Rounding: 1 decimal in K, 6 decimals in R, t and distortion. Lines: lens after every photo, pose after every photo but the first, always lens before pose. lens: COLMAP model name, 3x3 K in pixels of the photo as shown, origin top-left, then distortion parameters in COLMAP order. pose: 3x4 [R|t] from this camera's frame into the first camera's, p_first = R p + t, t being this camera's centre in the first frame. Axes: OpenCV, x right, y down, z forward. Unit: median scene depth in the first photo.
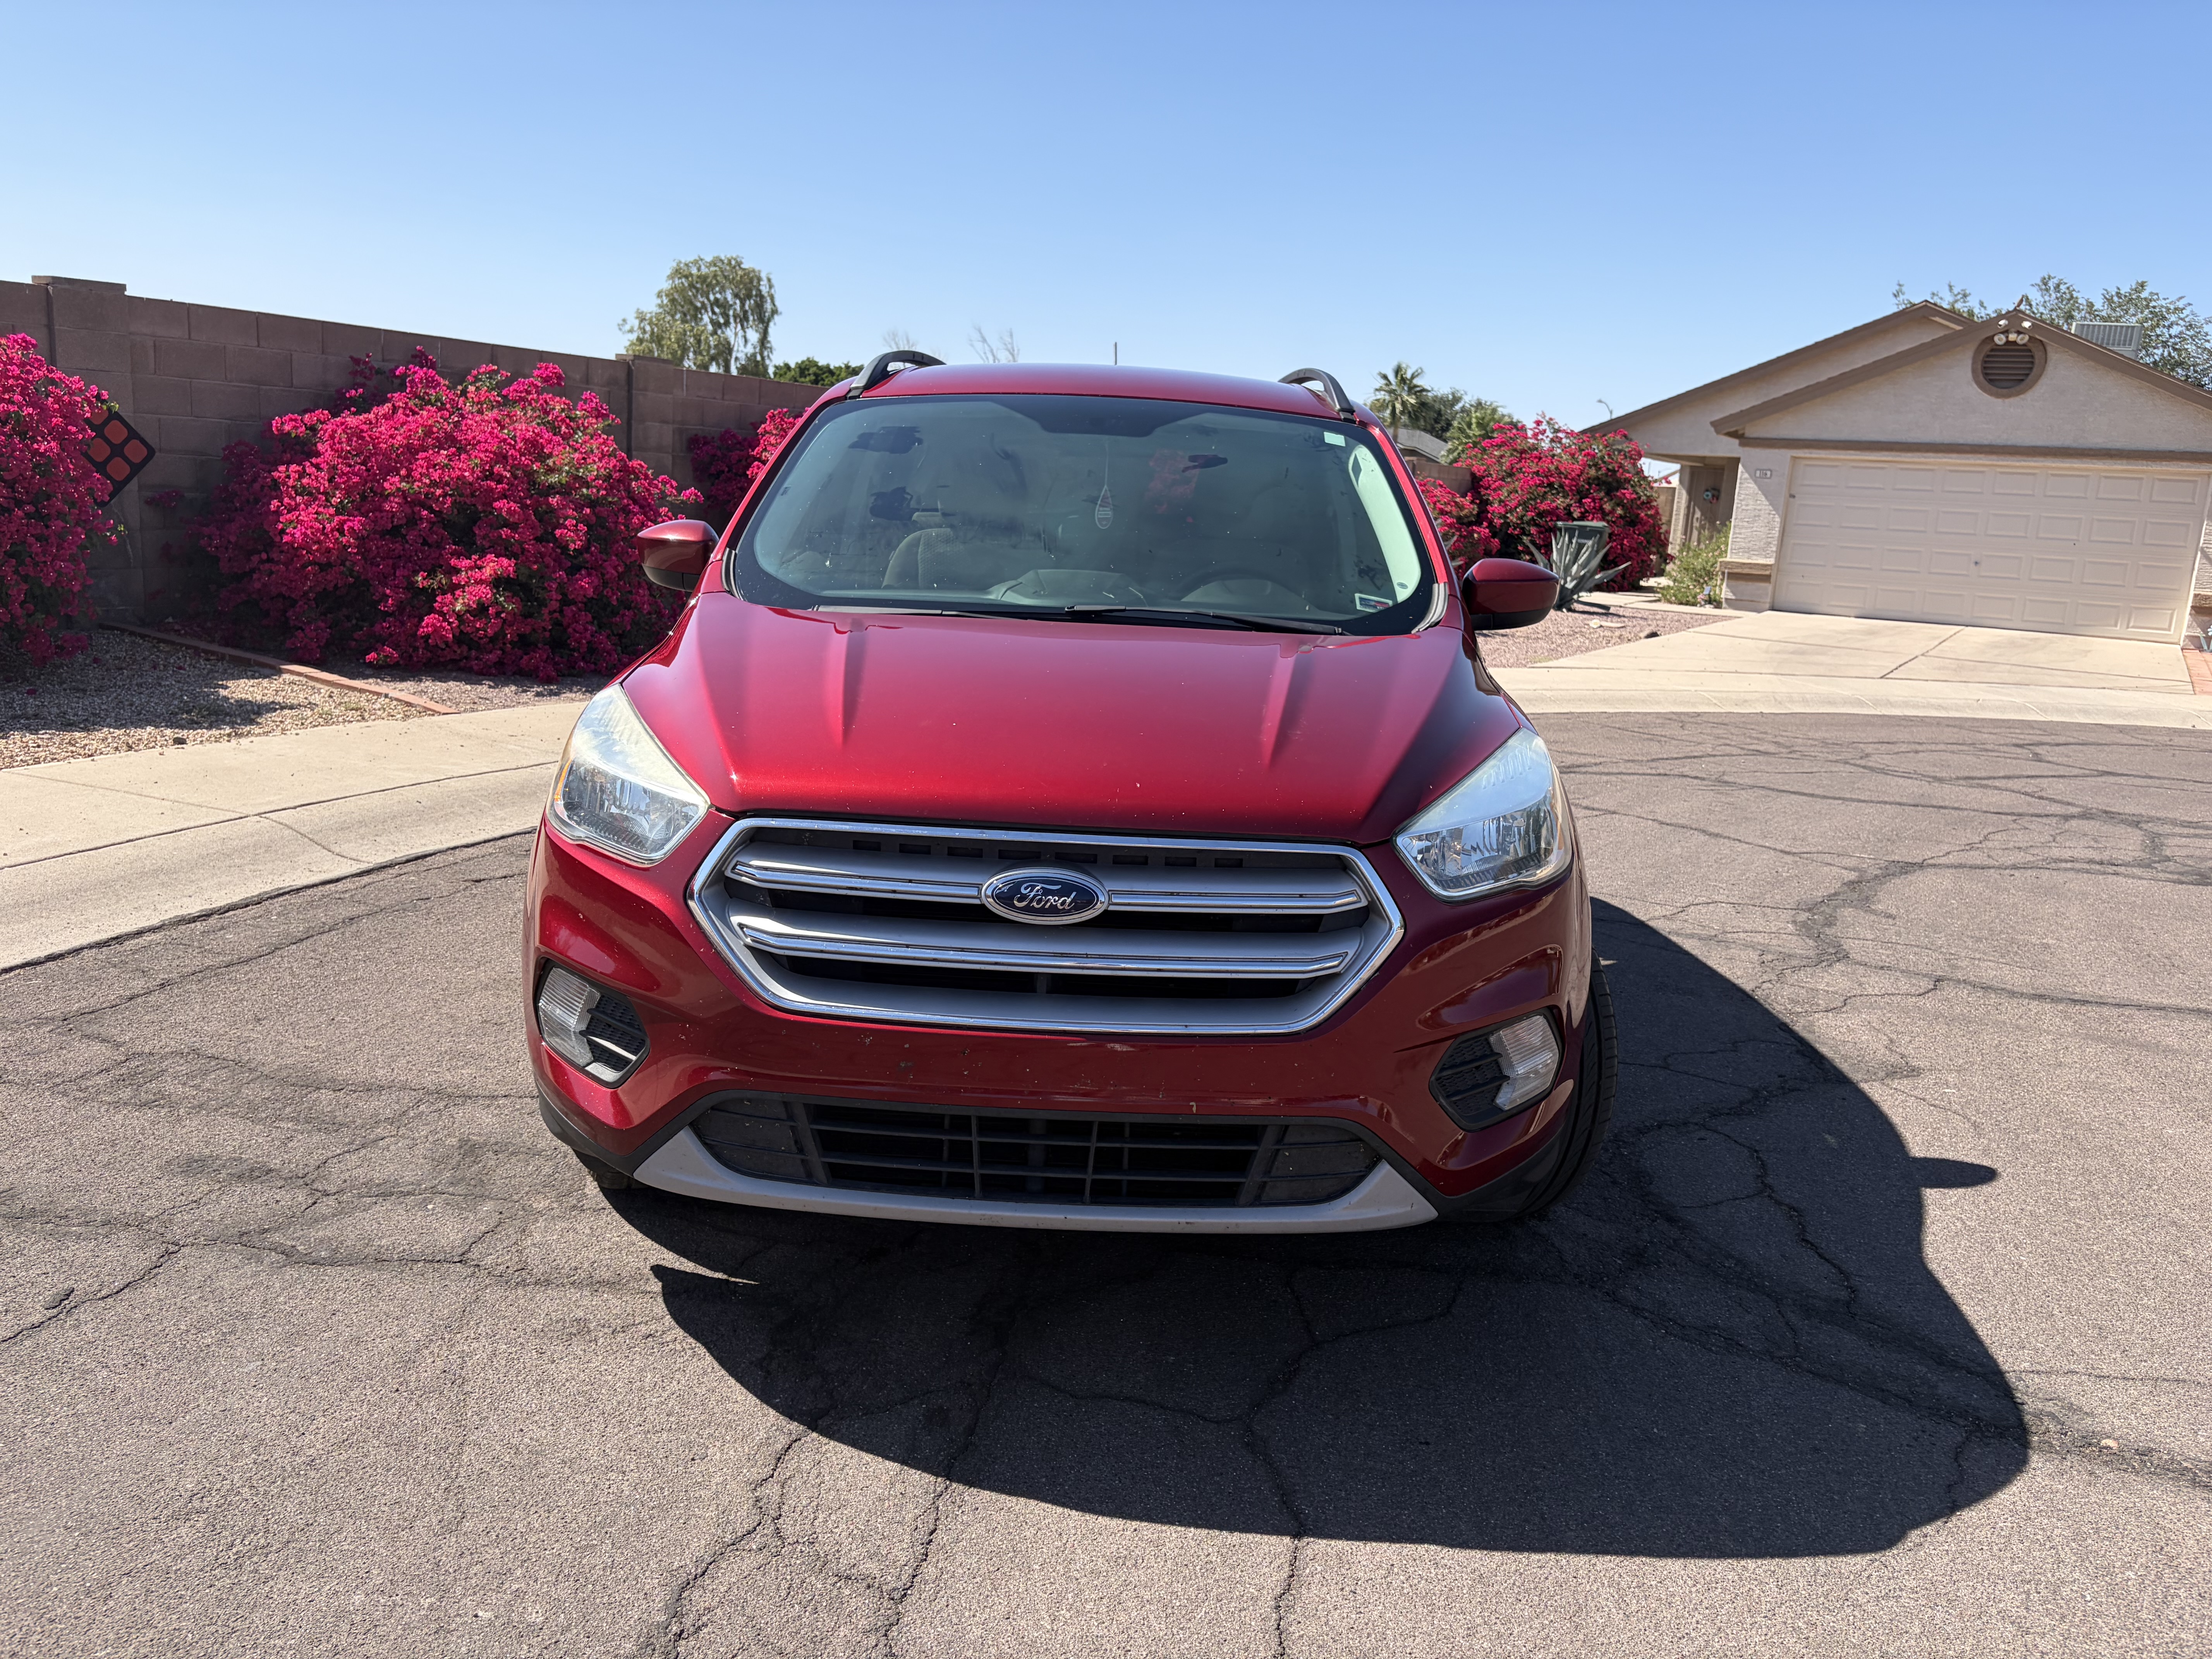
lens RADIAL K [[1670.7, 0, 1106.0], [0, 1670.7, 829.5], [0, 0, 1]] dist [0.071709, -0.094157]
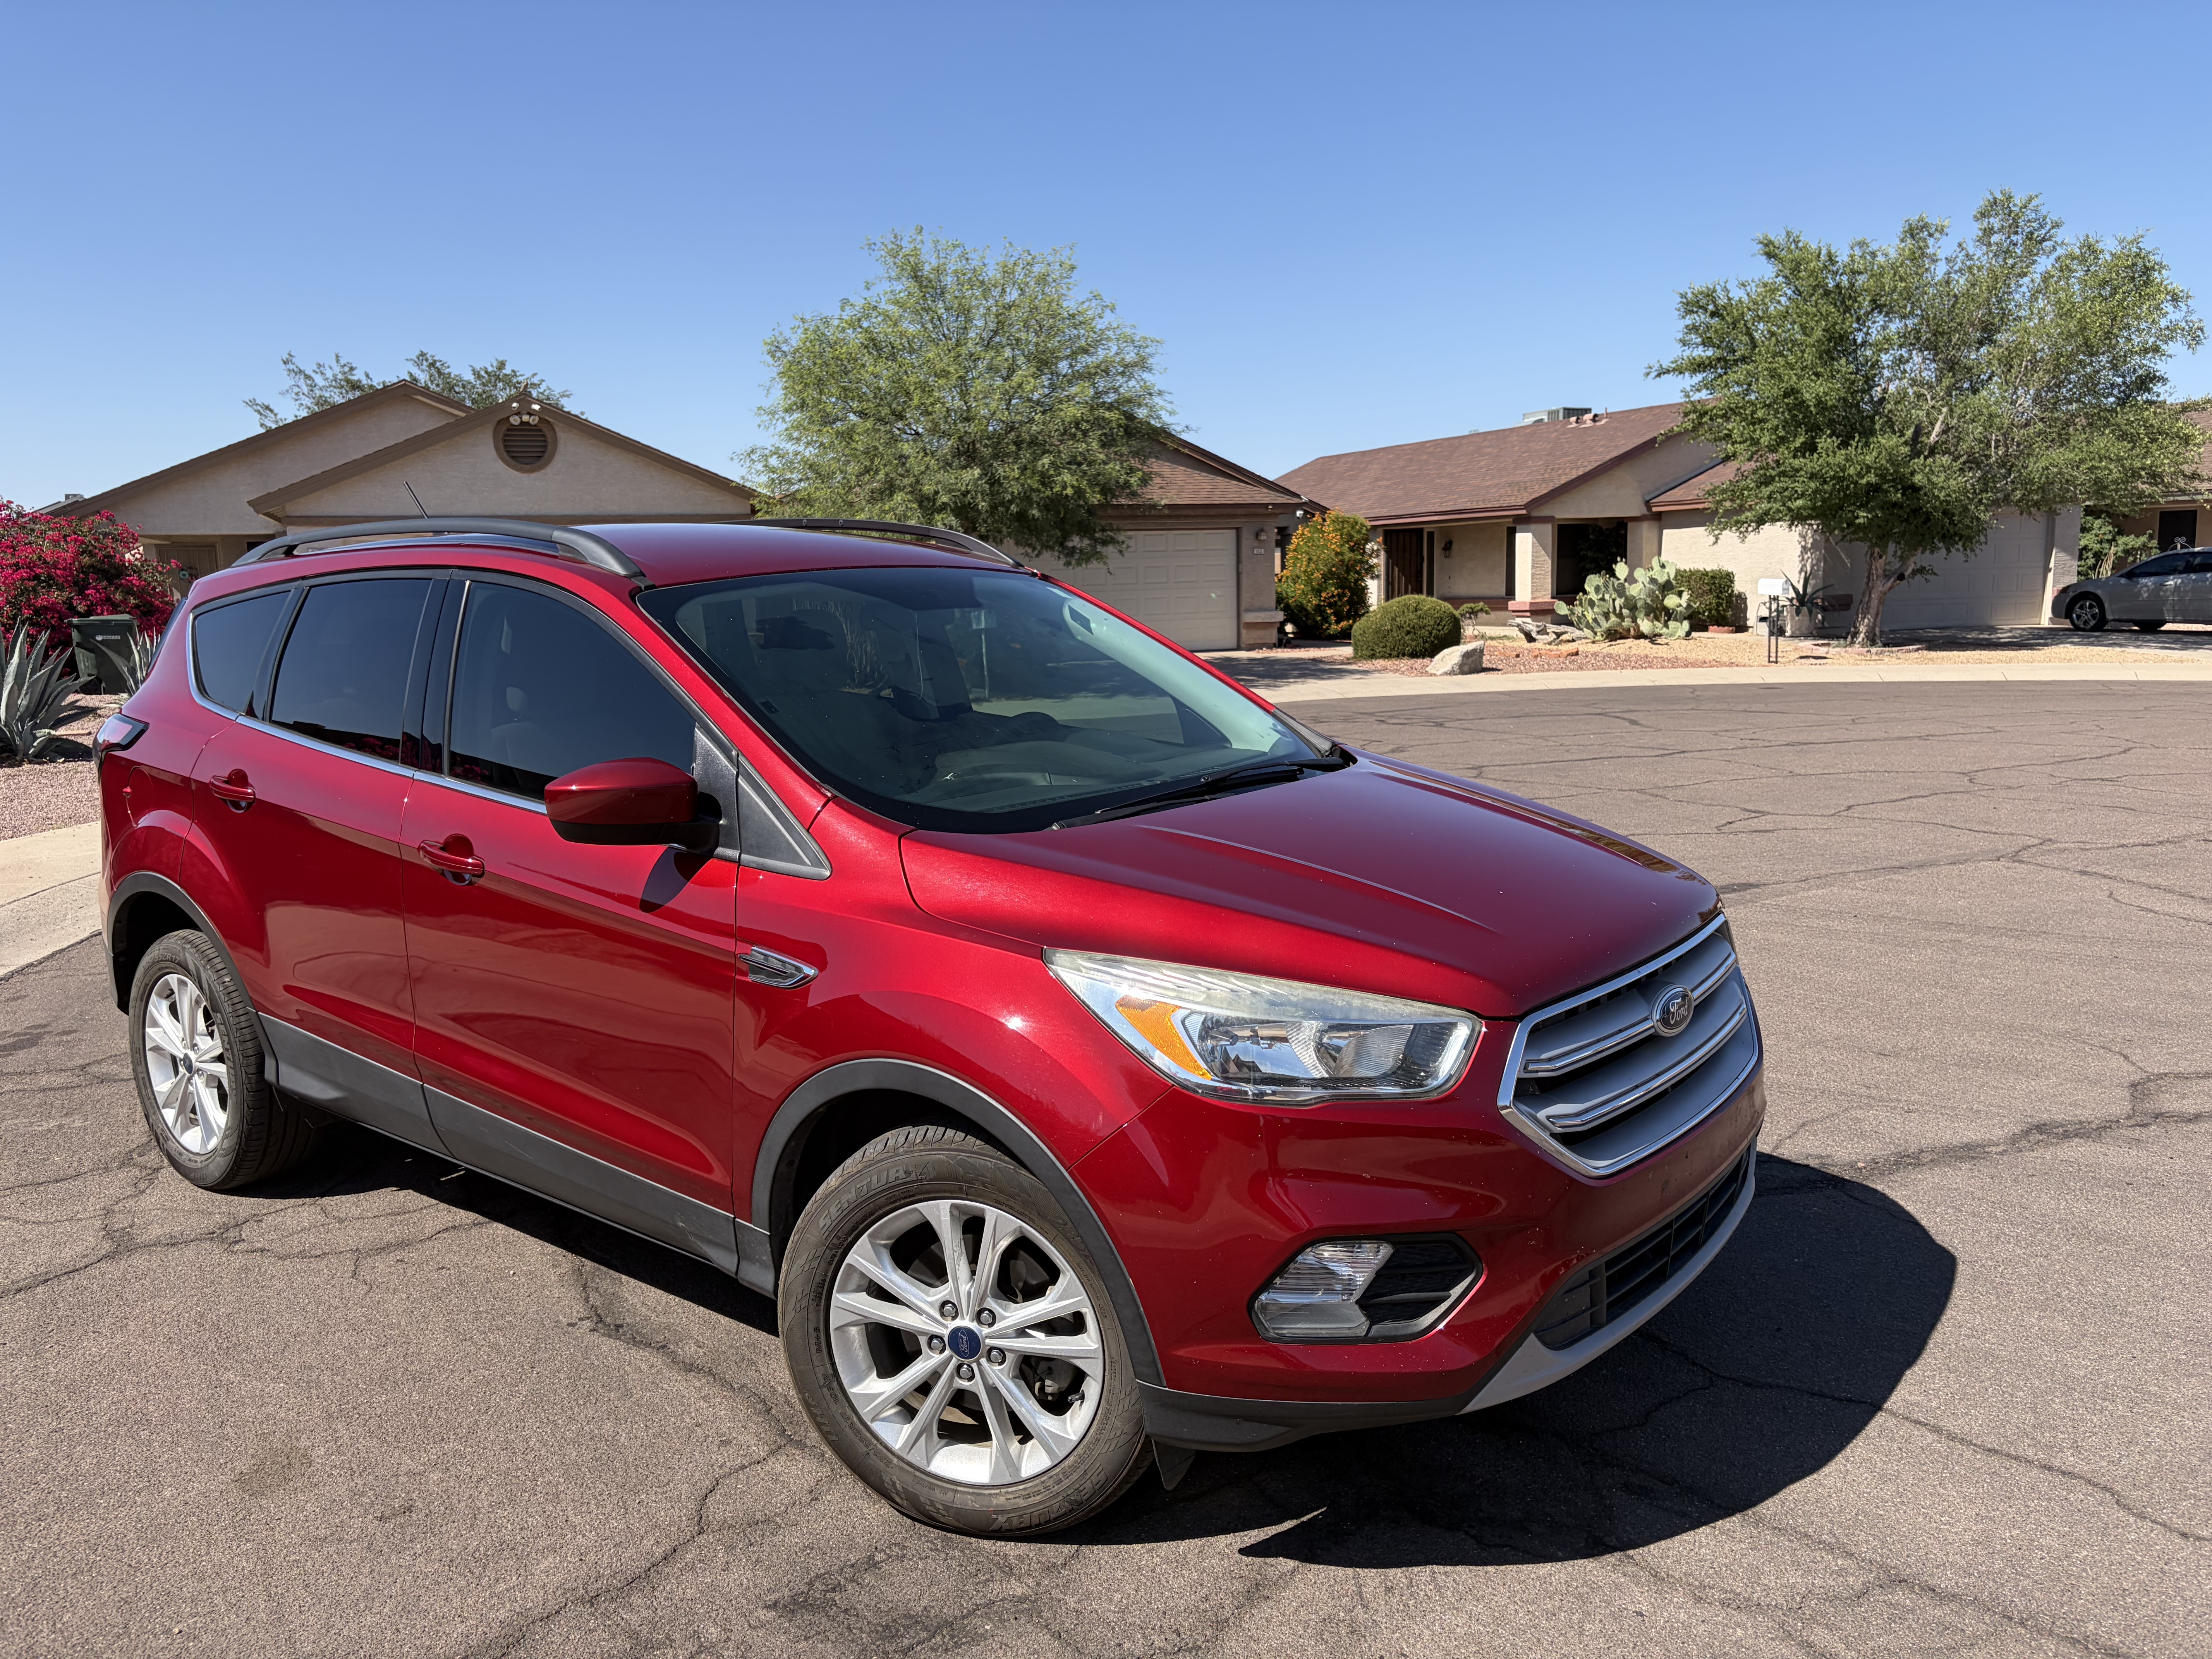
lens RADIAL K [[1676.9, 0, 1106.0], [0, 1676.9, 829.5], [0, 0, 1]] dist [0.005903, 0.000362]
pose [[0.613309, -0.188257, 0.767080, -0.117740], [0.213625, 0.974521, 0.068366, -0.025263], [-0.760406, 0.121938, 0.637898, 0.053436]]
